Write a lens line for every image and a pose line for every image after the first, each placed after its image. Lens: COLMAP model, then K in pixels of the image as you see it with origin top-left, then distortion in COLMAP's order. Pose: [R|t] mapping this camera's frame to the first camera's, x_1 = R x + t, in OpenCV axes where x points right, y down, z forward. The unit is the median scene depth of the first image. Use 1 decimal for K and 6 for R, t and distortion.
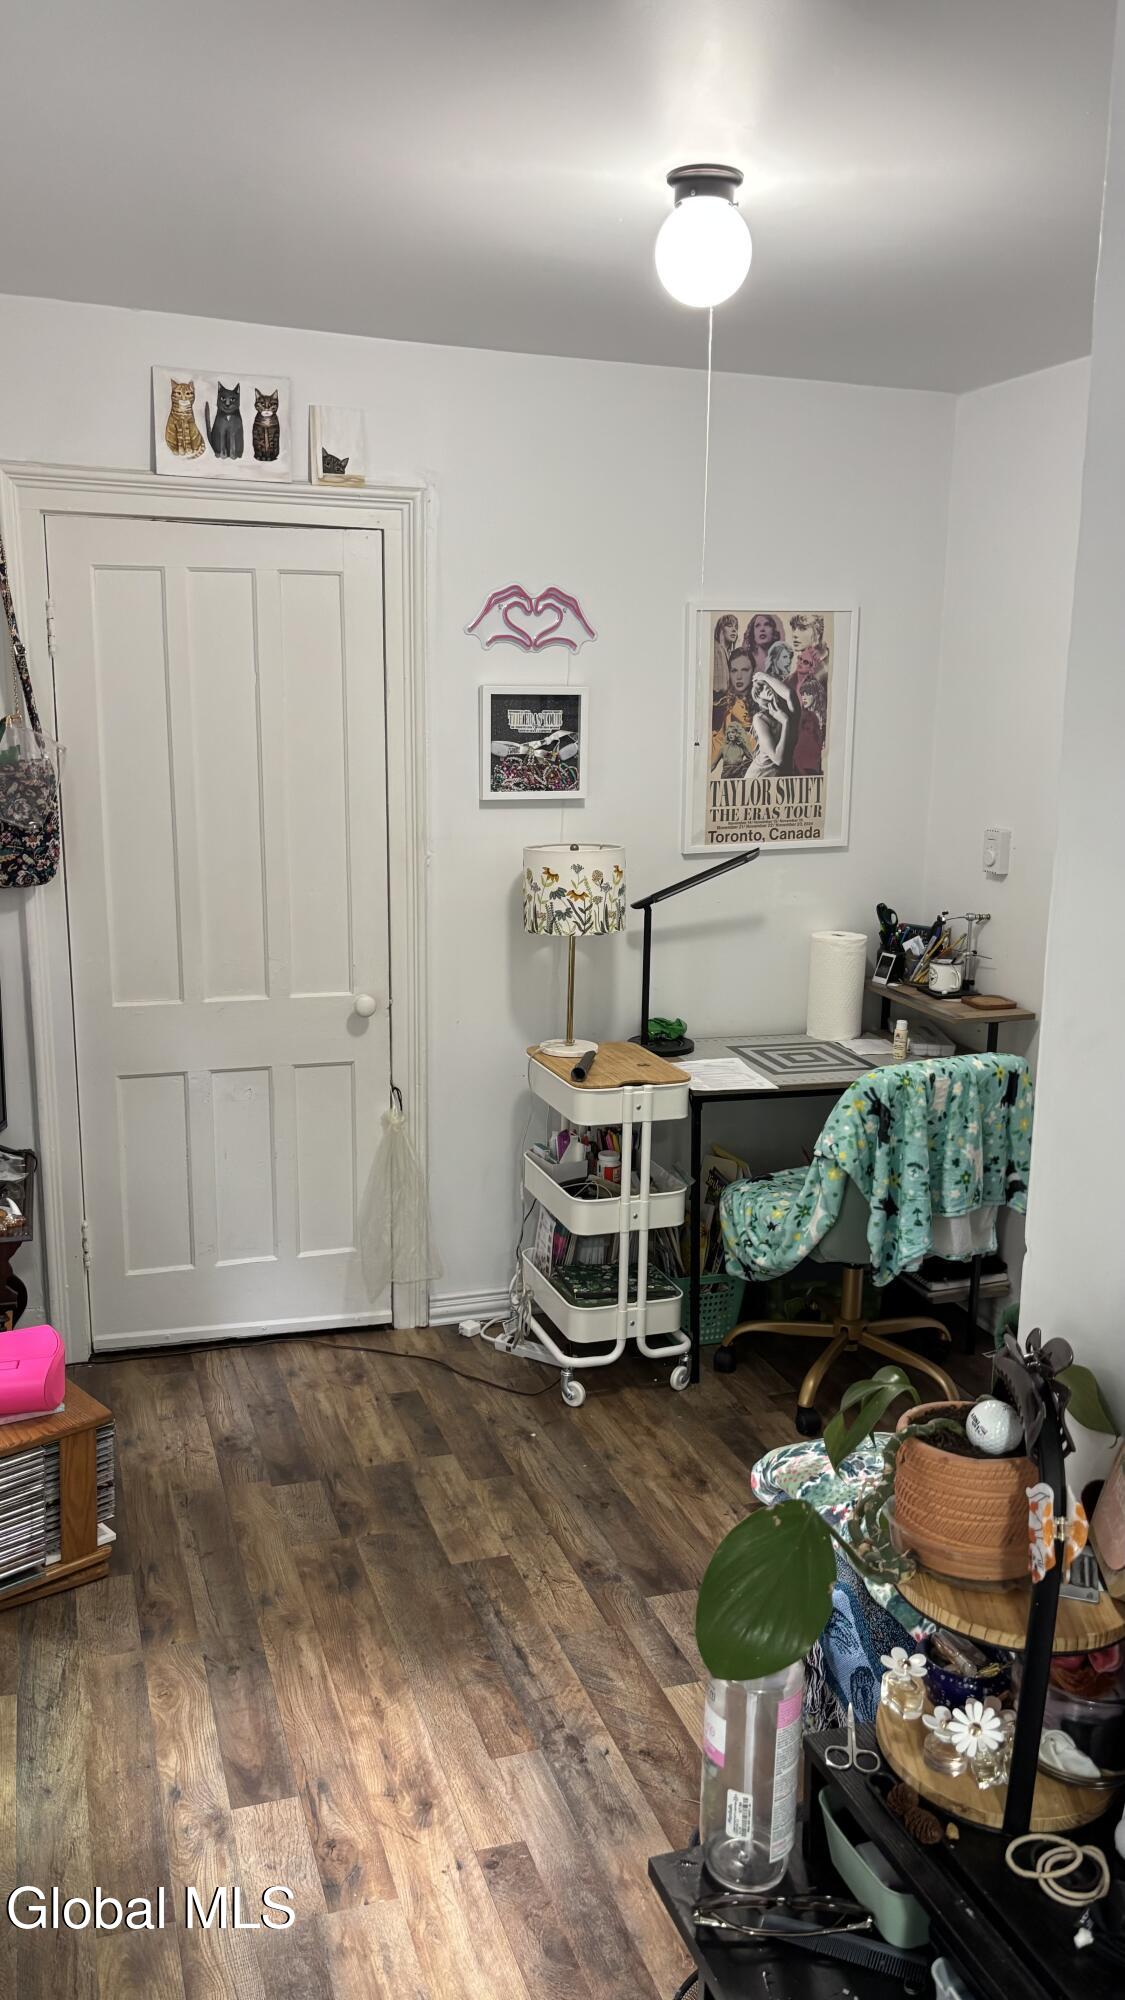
lens RADIAL K [[1525.4, 0, 566.3], [0, 1525.4, 1000.0], [0, 0, 1]] dist [0.011241, -0.003047]
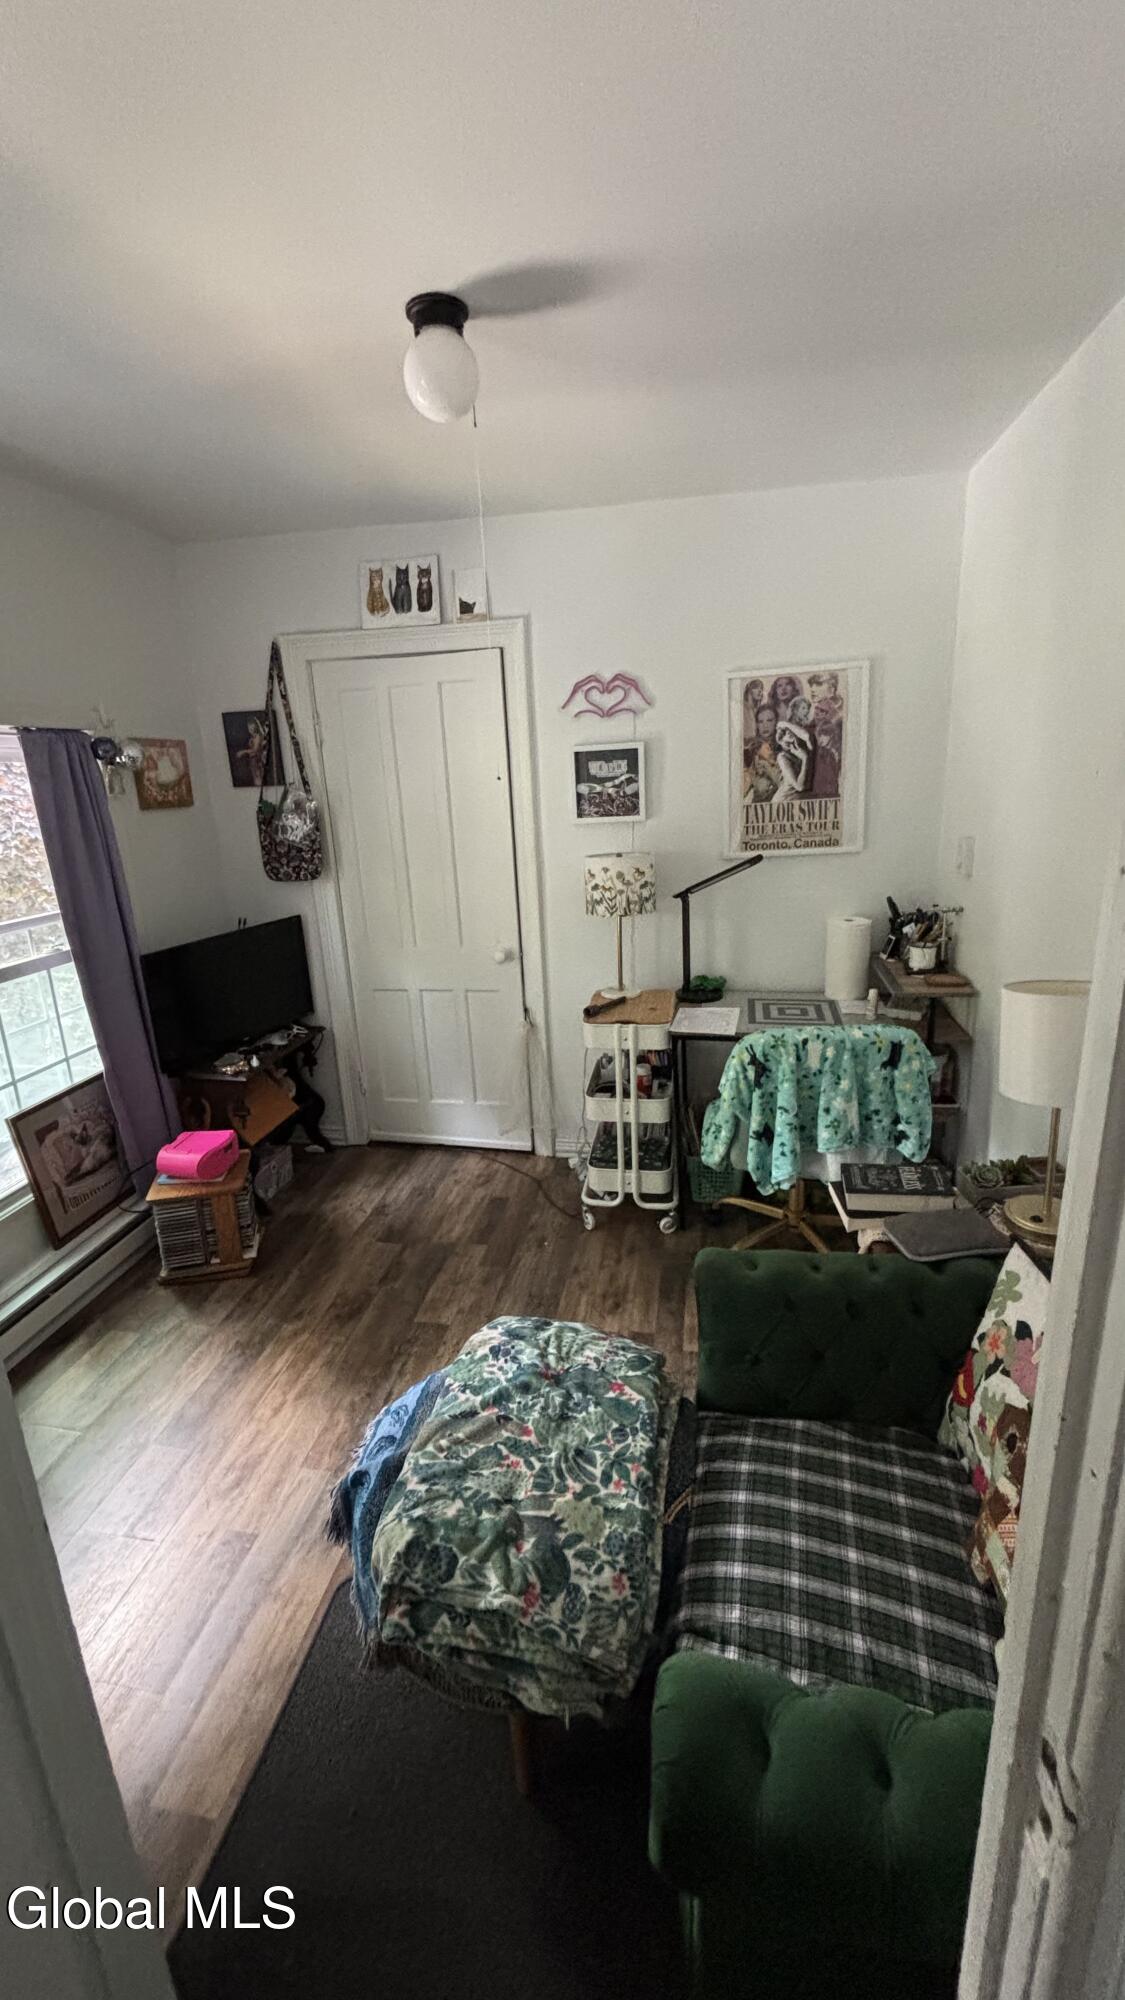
lens RADIAL K [[809.5, 0, 564.9], [0, 809.5, 993.8], [0, 0, 1]] dist [0.001117, 0.000362]
pose [[0.870485, 0.076415, -0.486227, 0.352951], [-0.039415, 0.995524, 0.085892, -0.033488], [0.490614, -0.055603, 0.869601, 0.302384]]
